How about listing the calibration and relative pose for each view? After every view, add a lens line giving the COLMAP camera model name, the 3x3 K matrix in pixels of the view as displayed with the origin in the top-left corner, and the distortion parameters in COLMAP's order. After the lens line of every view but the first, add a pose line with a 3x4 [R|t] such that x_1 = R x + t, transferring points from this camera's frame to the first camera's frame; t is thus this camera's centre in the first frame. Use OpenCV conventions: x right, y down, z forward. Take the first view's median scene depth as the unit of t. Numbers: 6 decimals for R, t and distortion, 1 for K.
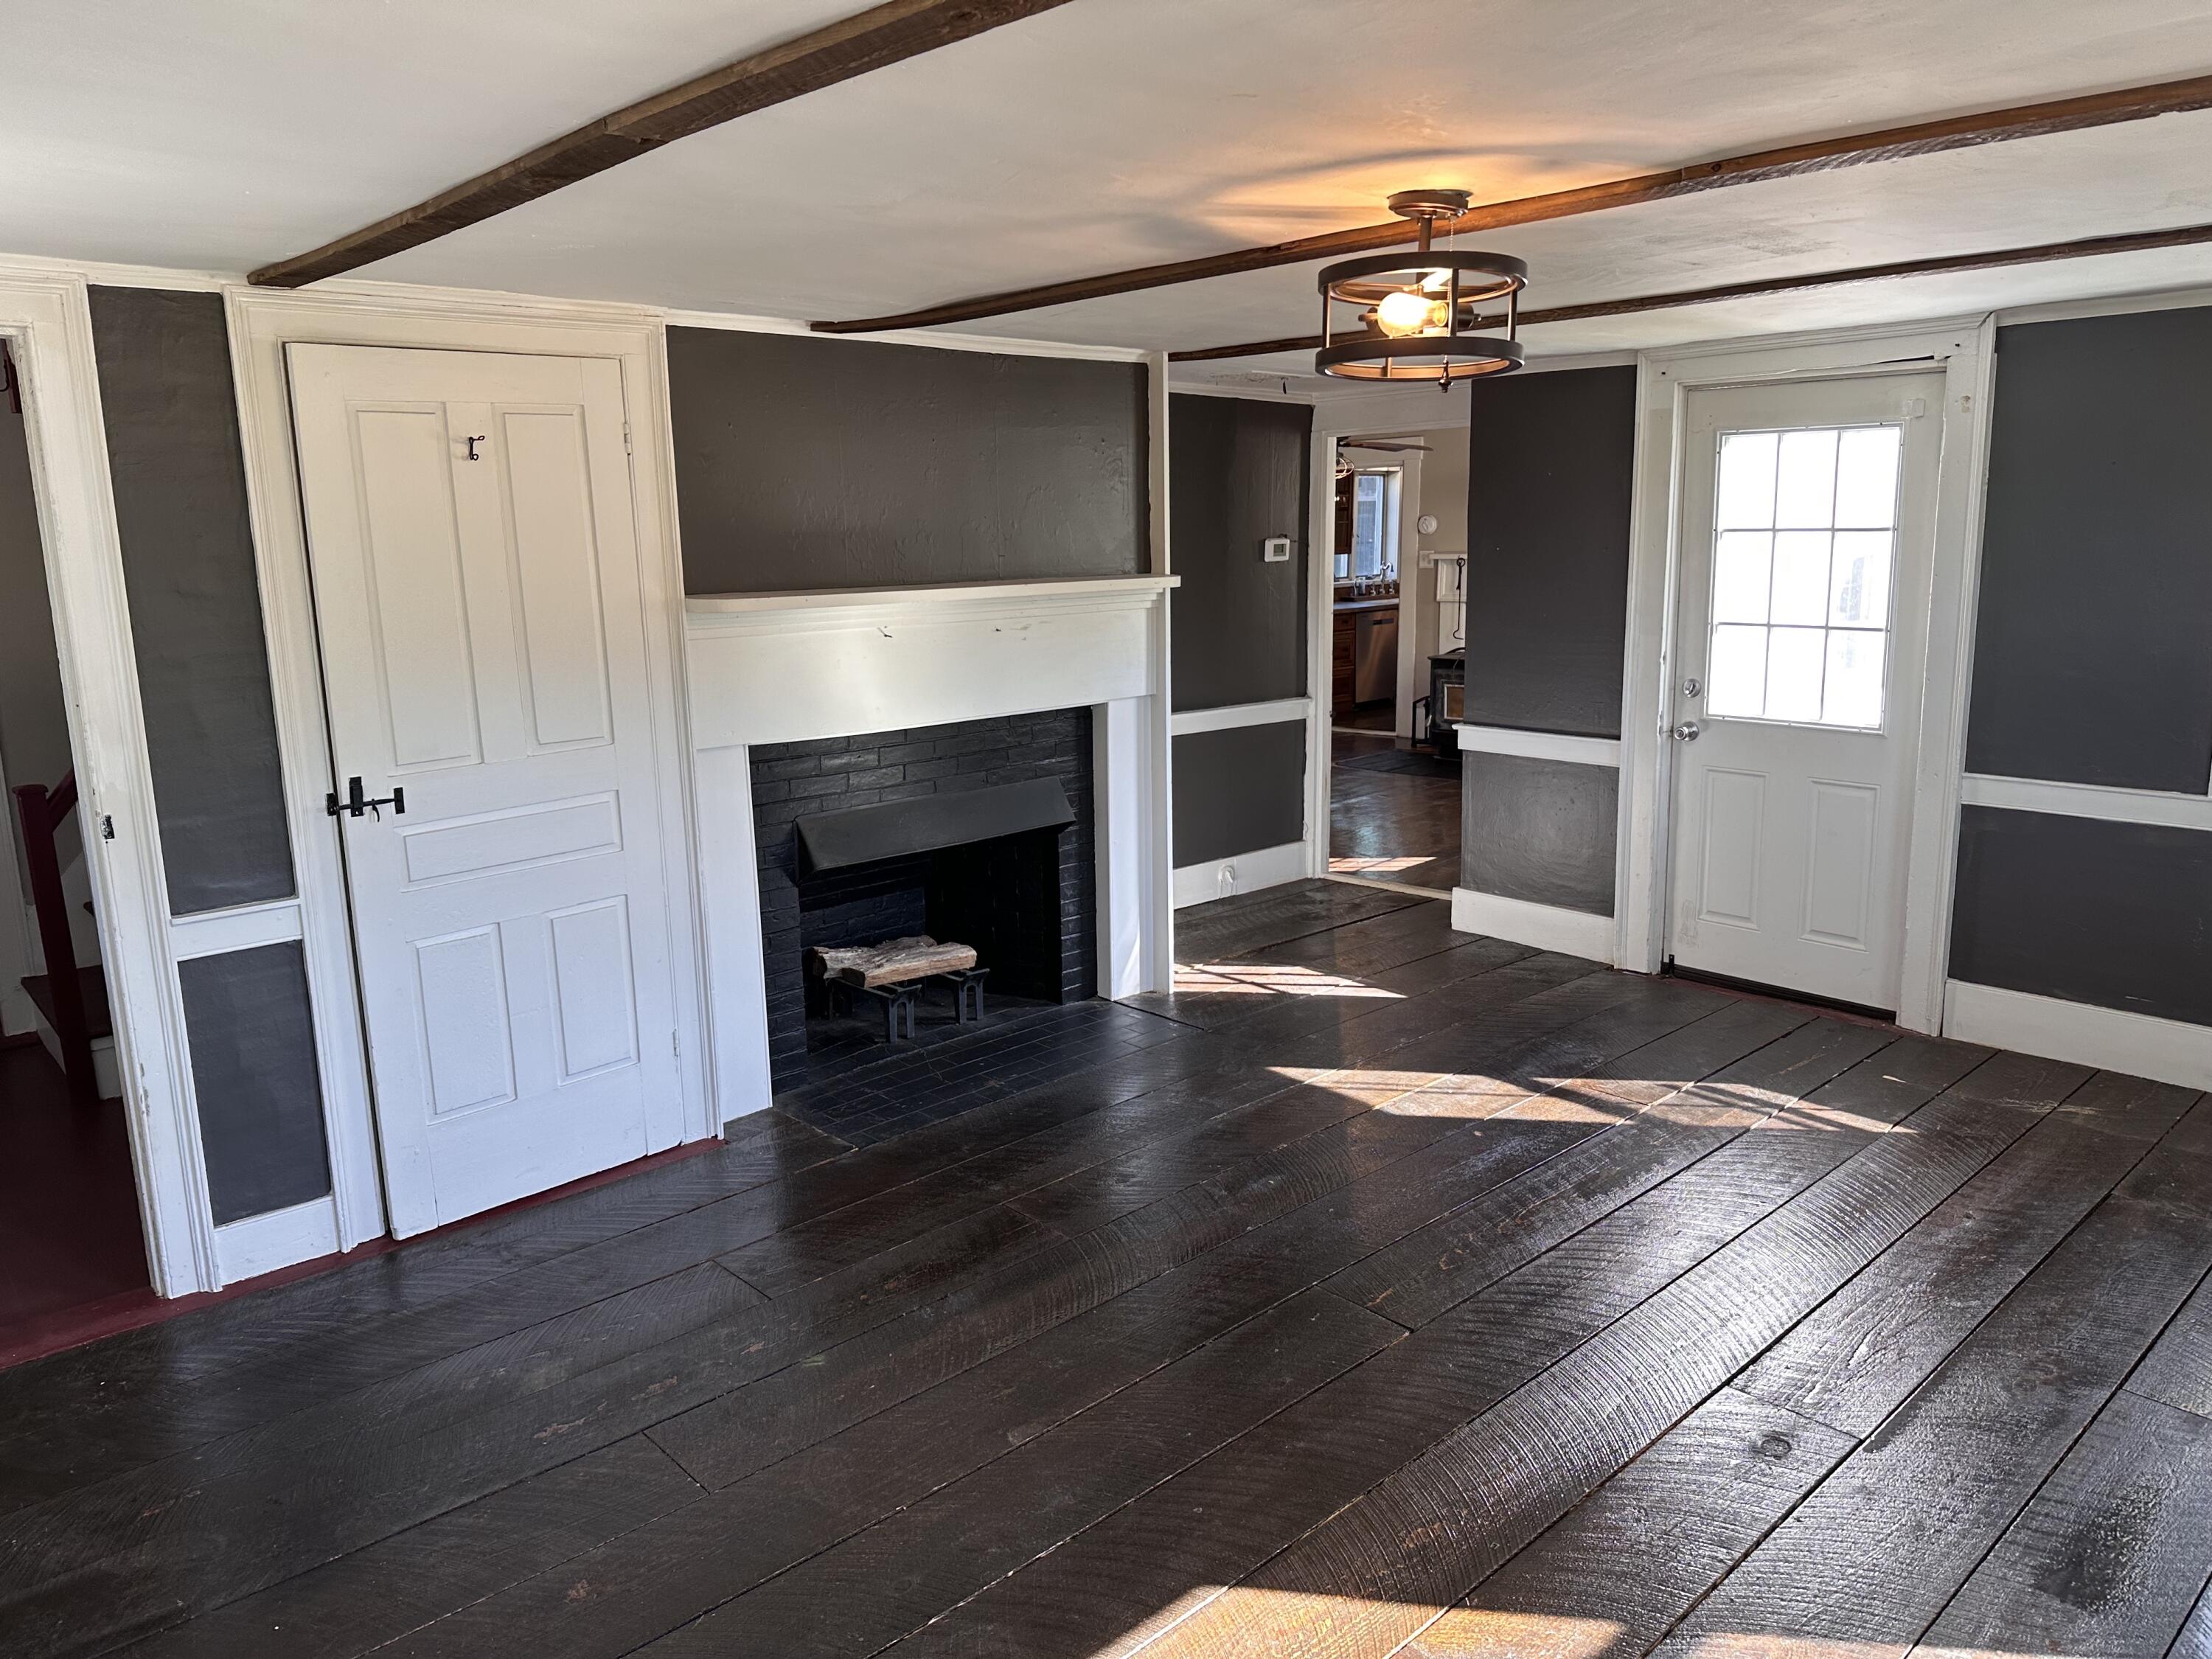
lens RADIAL K [[1558.5, 0, 1083.9], [0, 1558.5, 821.3], [0, 0, 1]] dist [0.042186, -0.062646]
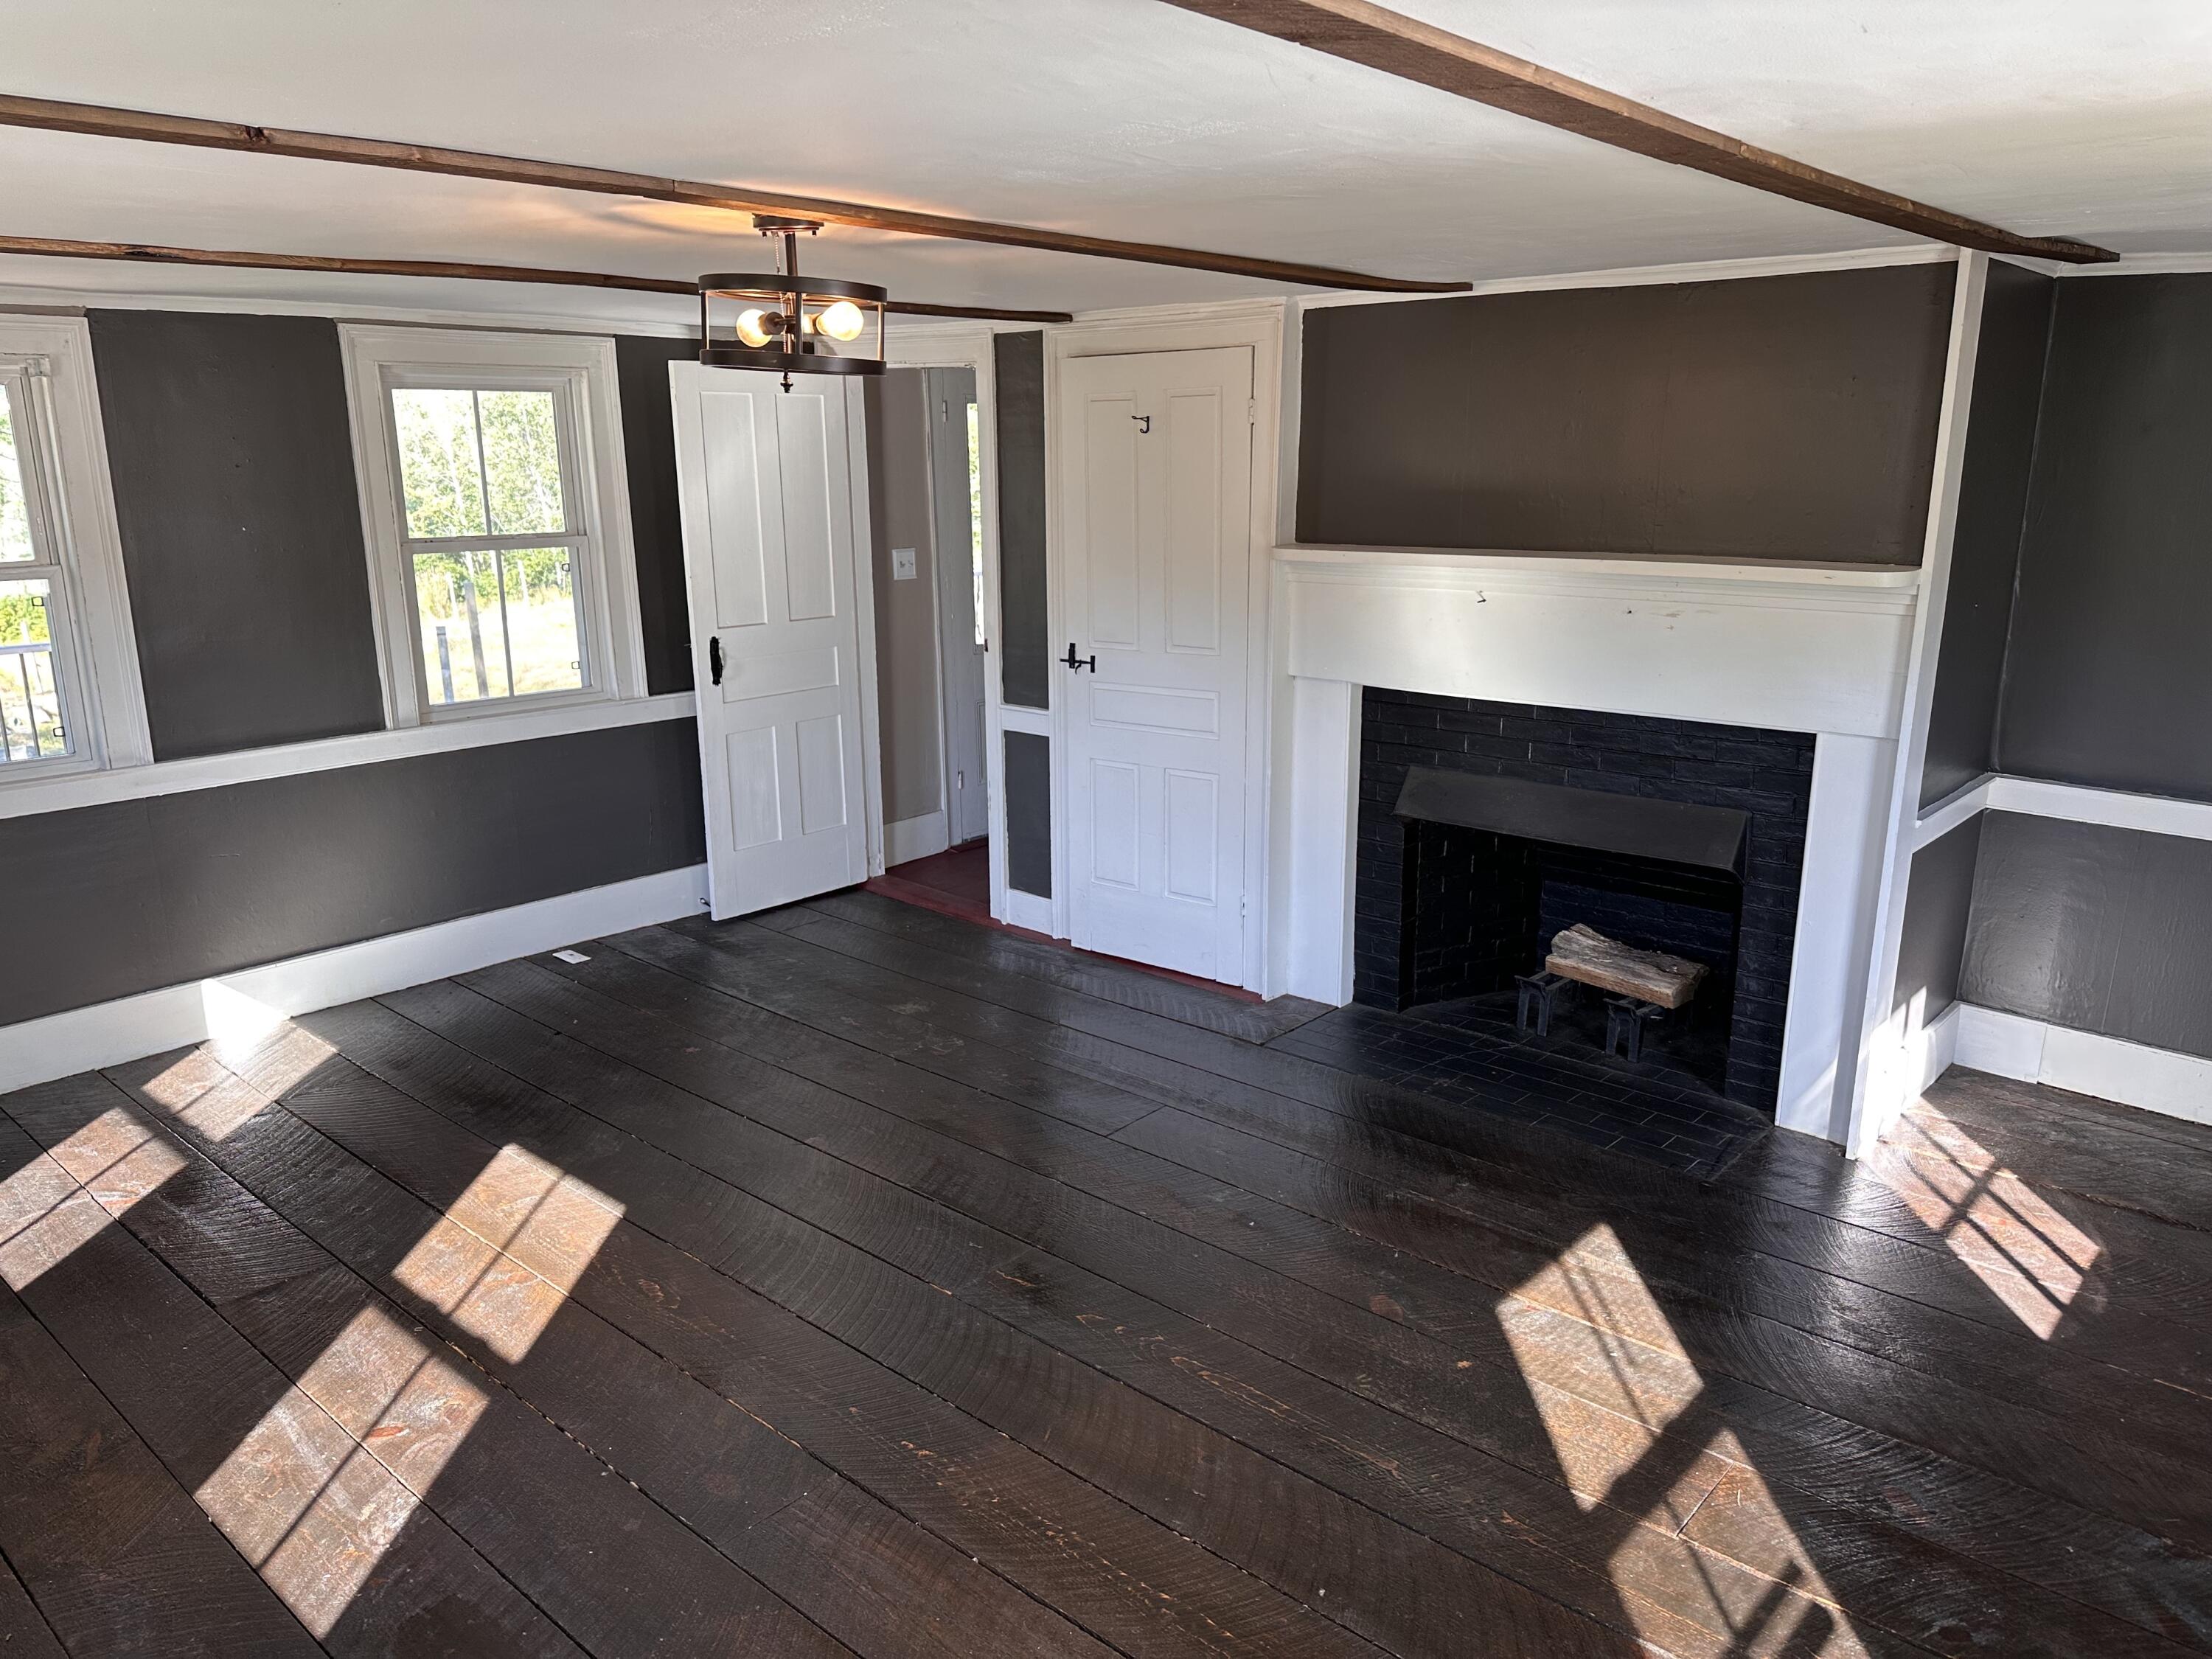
lens RADIAL K [[1558.5, 0, 1092.4], [0, 1558.5, 824.9], [0, 0, 1]] dist [0.042186, -0.062646]
pose [[0.096743, 0.244168, -0.964895, 0.806659], [-0.190872, 0.956001, 0.222779, -0.153743], [0.976836, 0.162619, 0.139091, 0.637781]]
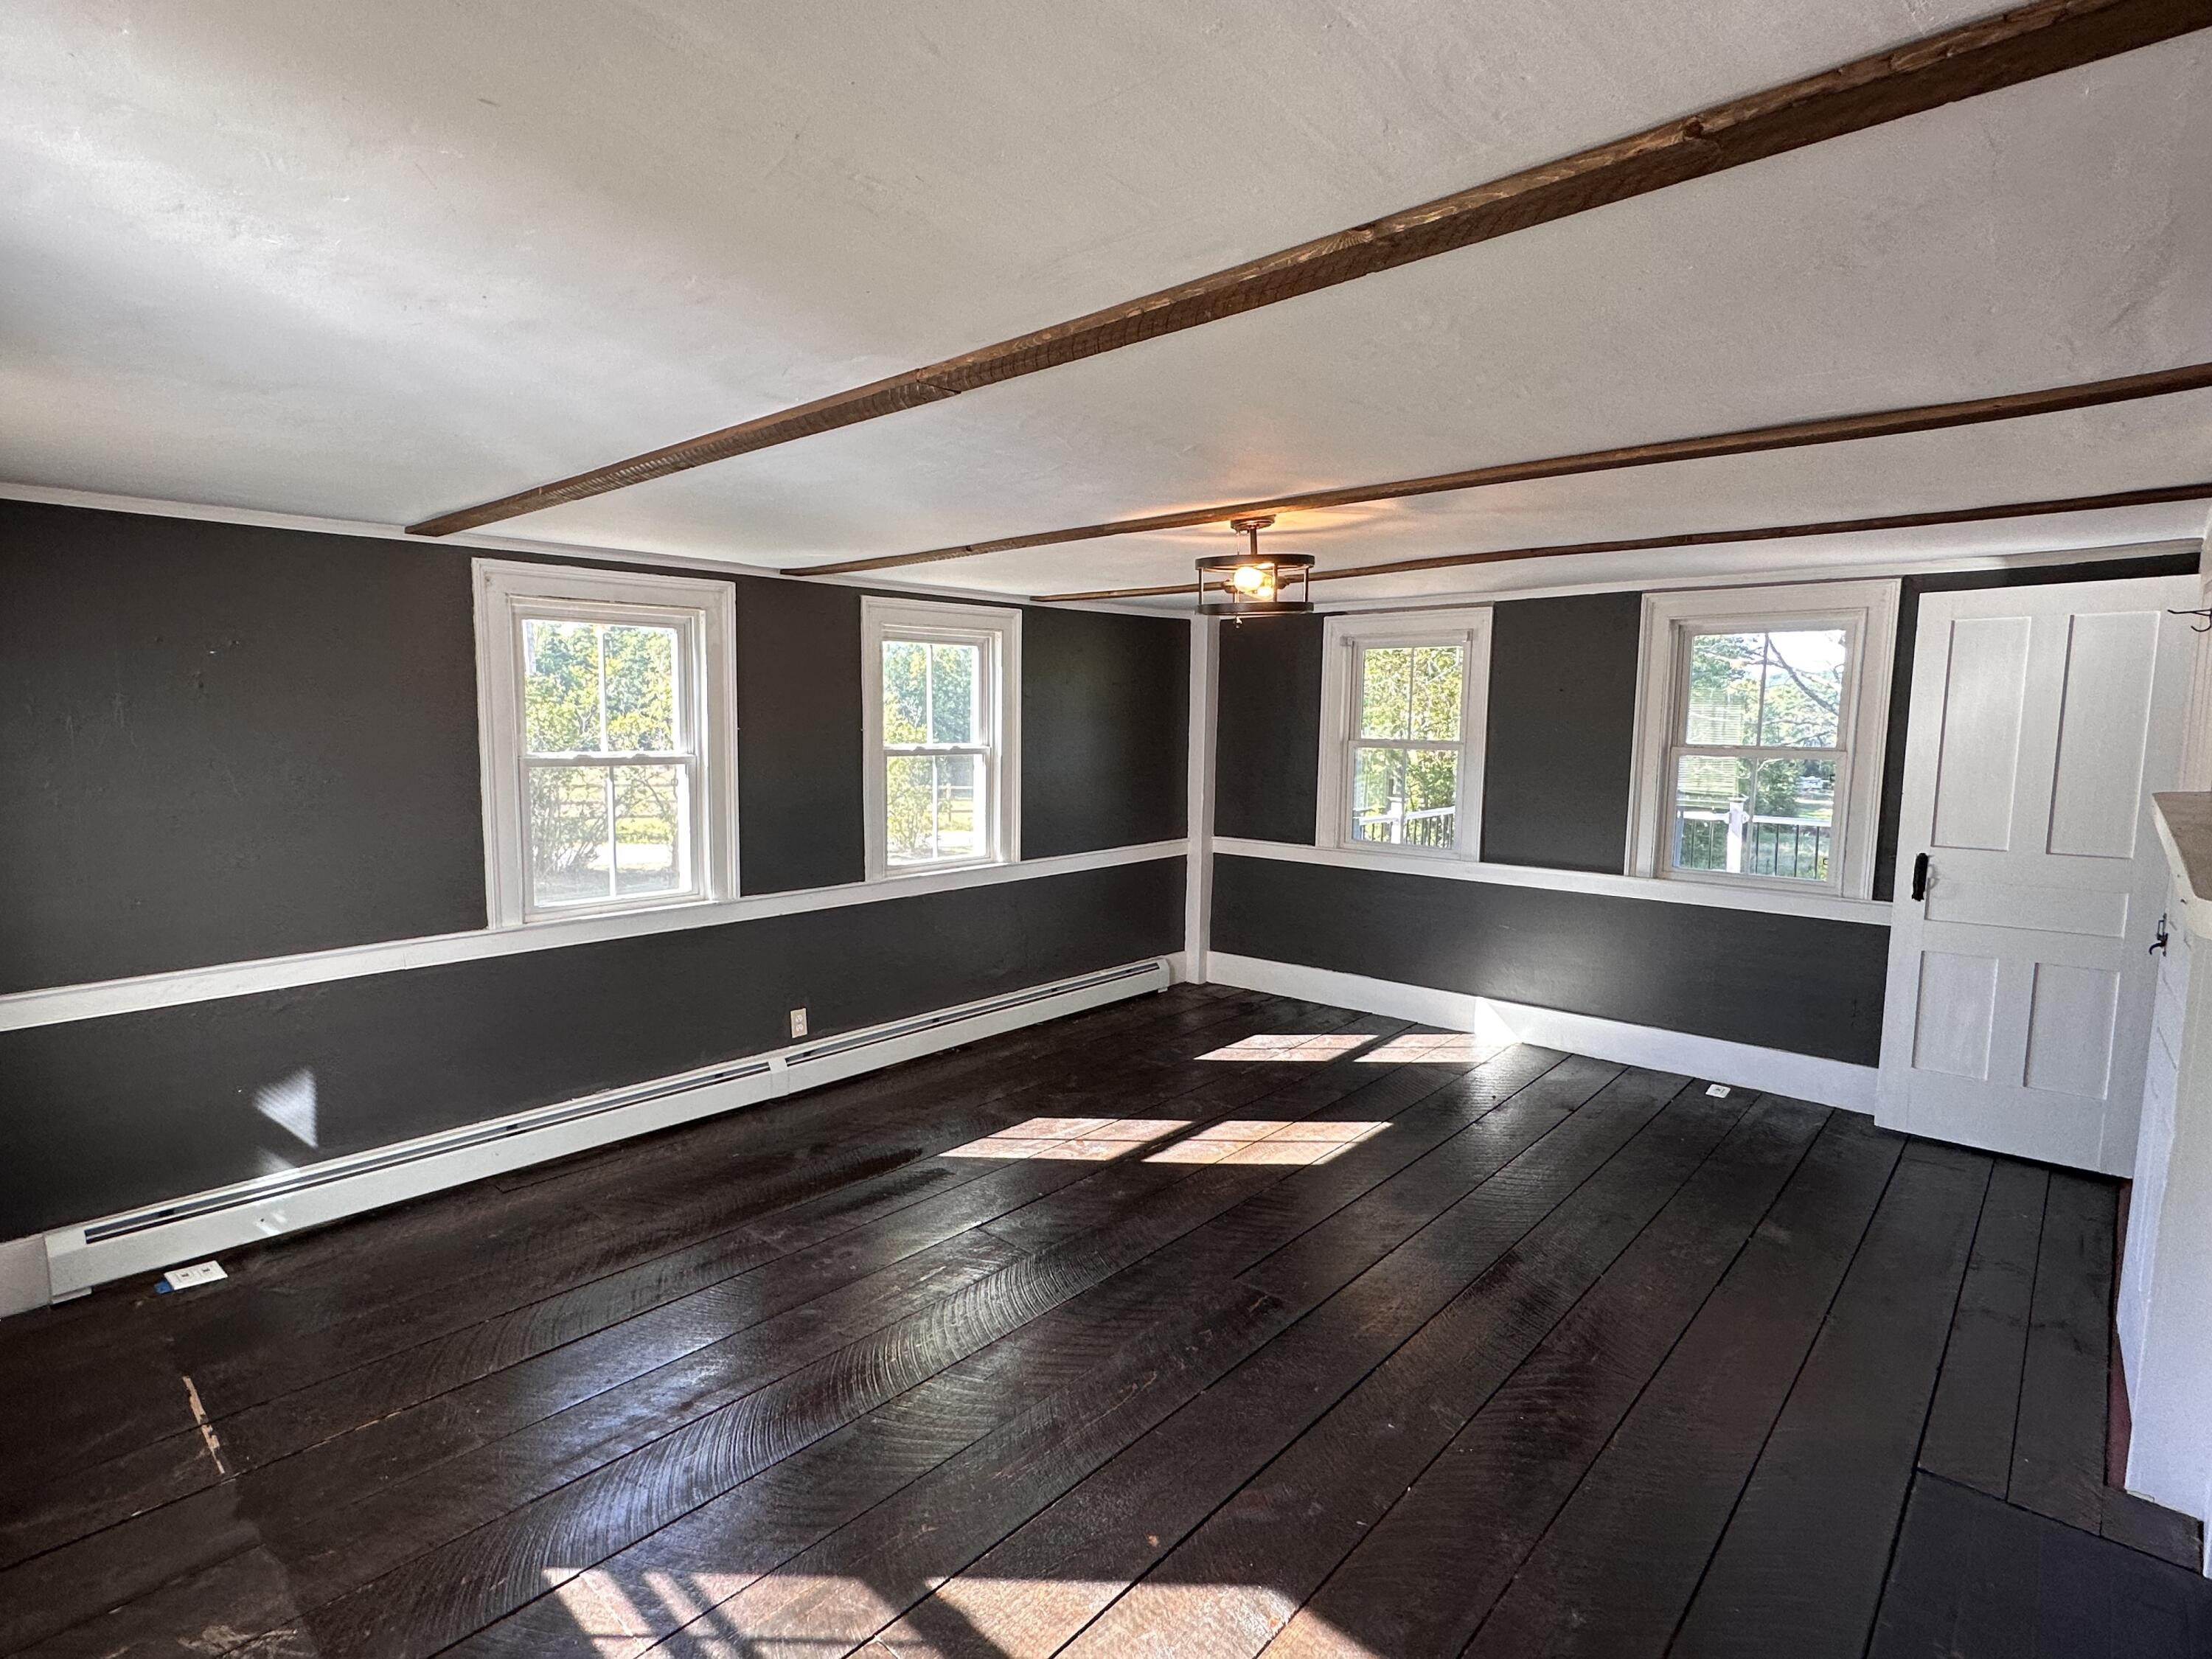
lens RADIAL K [[1127.9, 0, 1104.8], [0, 1127.9, 830.5], [0, 0, 1]] dist [0.002908, 0.000429]
pose [[-0.995441, 0.016572, -0.093923, 0.296252], [-0.012699, 0.952987, 0.302745, -0.248786], [0.094525, 0.302558, -0.948432, 1.284039]]
